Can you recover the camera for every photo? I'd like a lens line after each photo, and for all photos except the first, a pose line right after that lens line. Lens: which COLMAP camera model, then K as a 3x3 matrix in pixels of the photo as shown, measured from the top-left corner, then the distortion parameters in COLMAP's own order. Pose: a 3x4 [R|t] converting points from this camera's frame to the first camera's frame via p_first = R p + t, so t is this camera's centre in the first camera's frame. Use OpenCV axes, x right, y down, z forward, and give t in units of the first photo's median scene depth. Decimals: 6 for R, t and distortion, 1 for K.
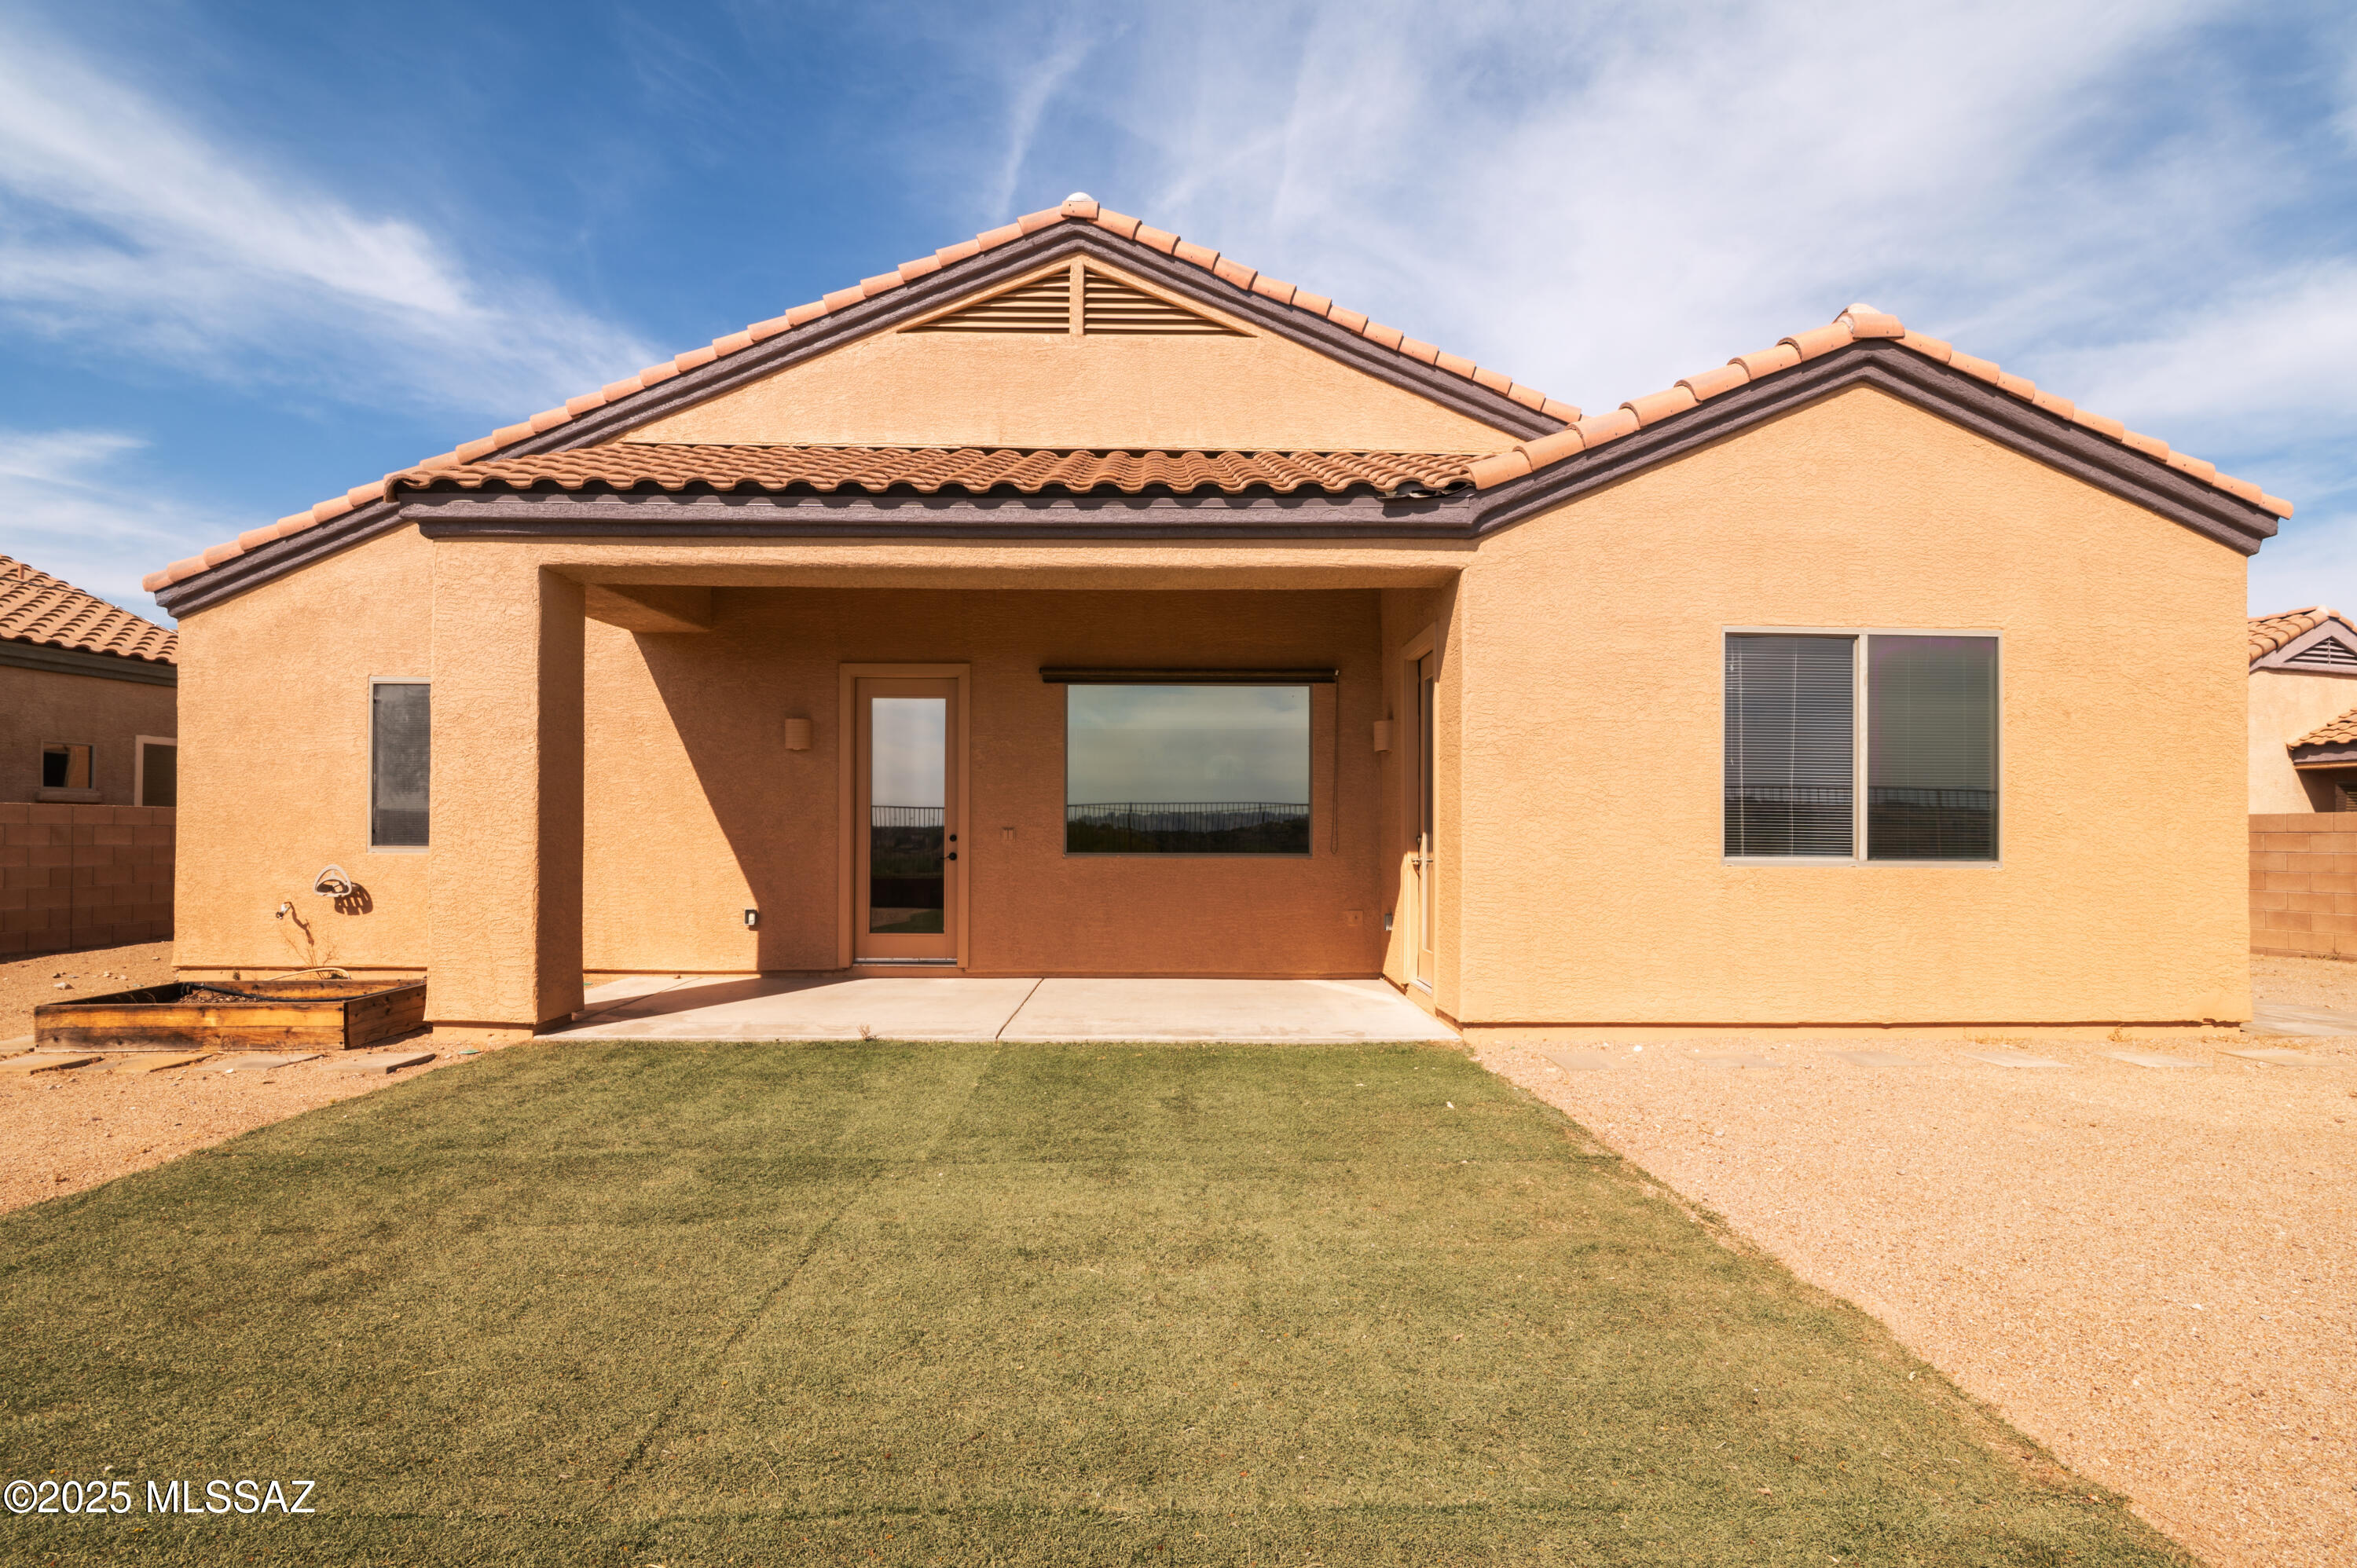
lens RADIAL K [[1079.6, 0, 1178.1], [0, 1079.6, 807.0], [0, 0, 1]] dist [-0.021507, -0.000735]
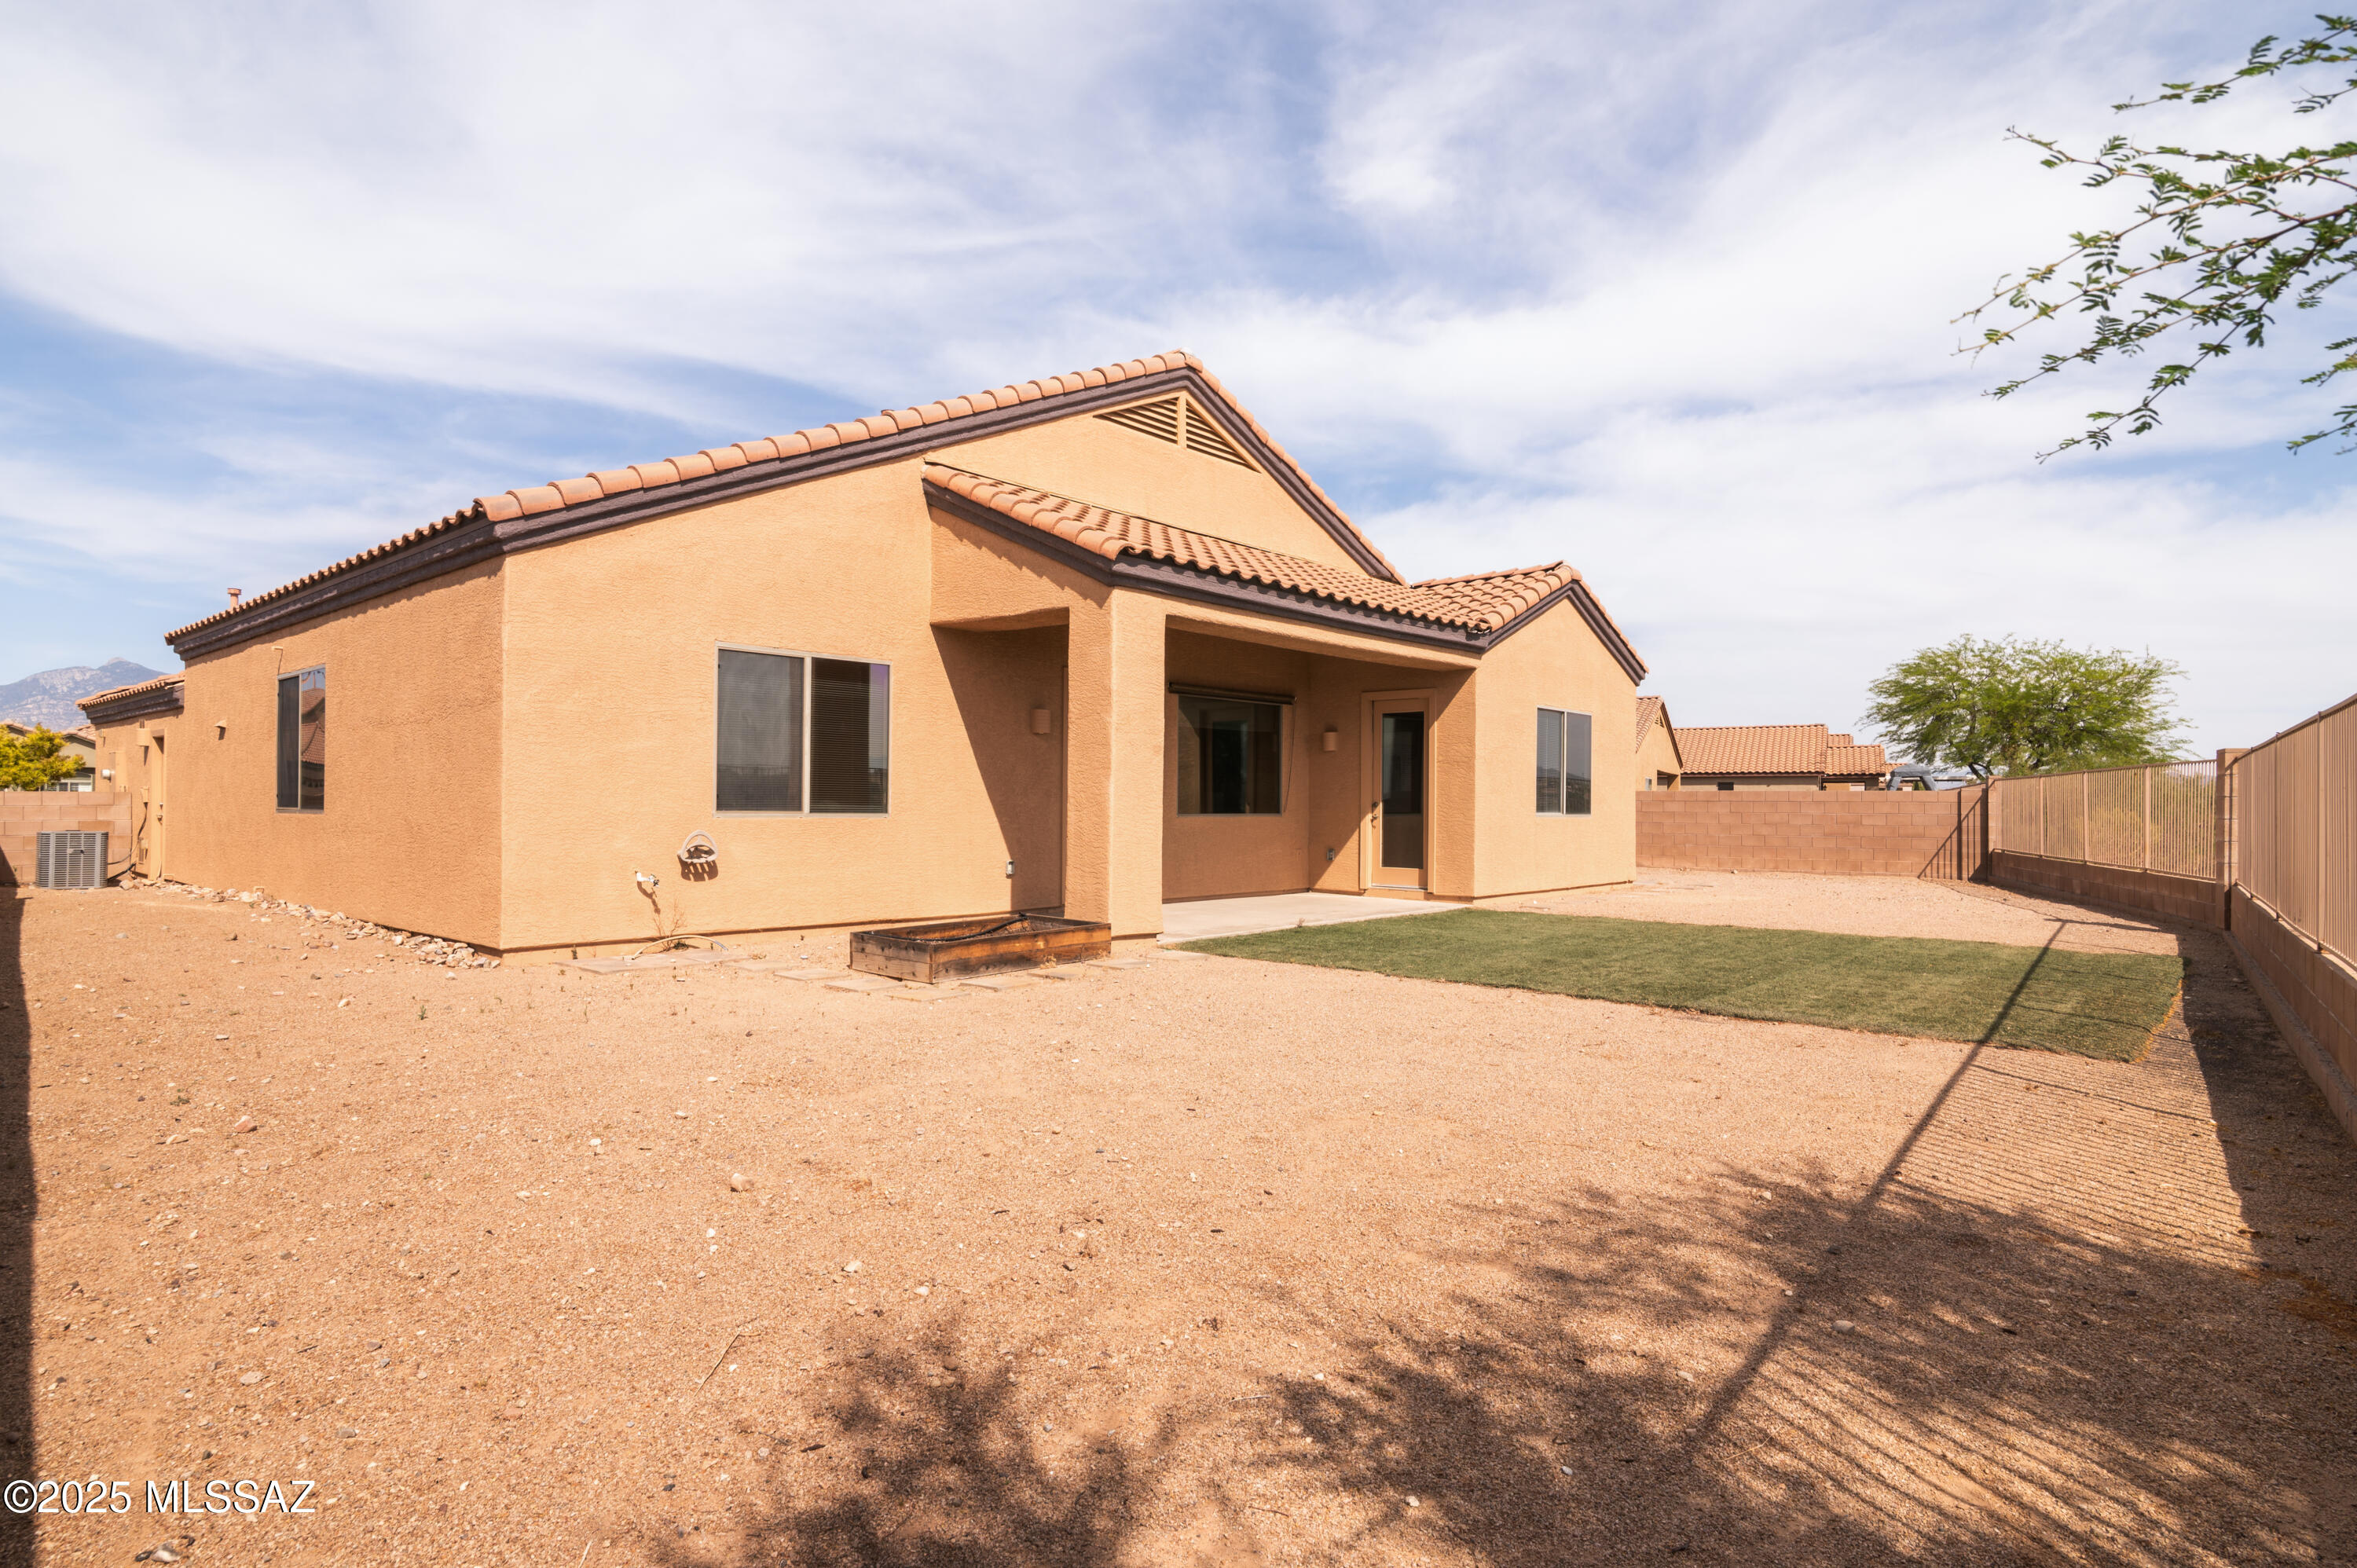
lens RADIAL K [[1263.7, 0, 1179.9], [0, 1263.7, 787.9], [0, 0, 1]] dist [-0.000398, -0.000028]
pose [[0.669898, 0.010724, 0.742375, -1.345948], [-0.018181, 0.999833, 0.001963, 0.004543], [-0.742230, -0.014812, 0.669981, -0.117948]]
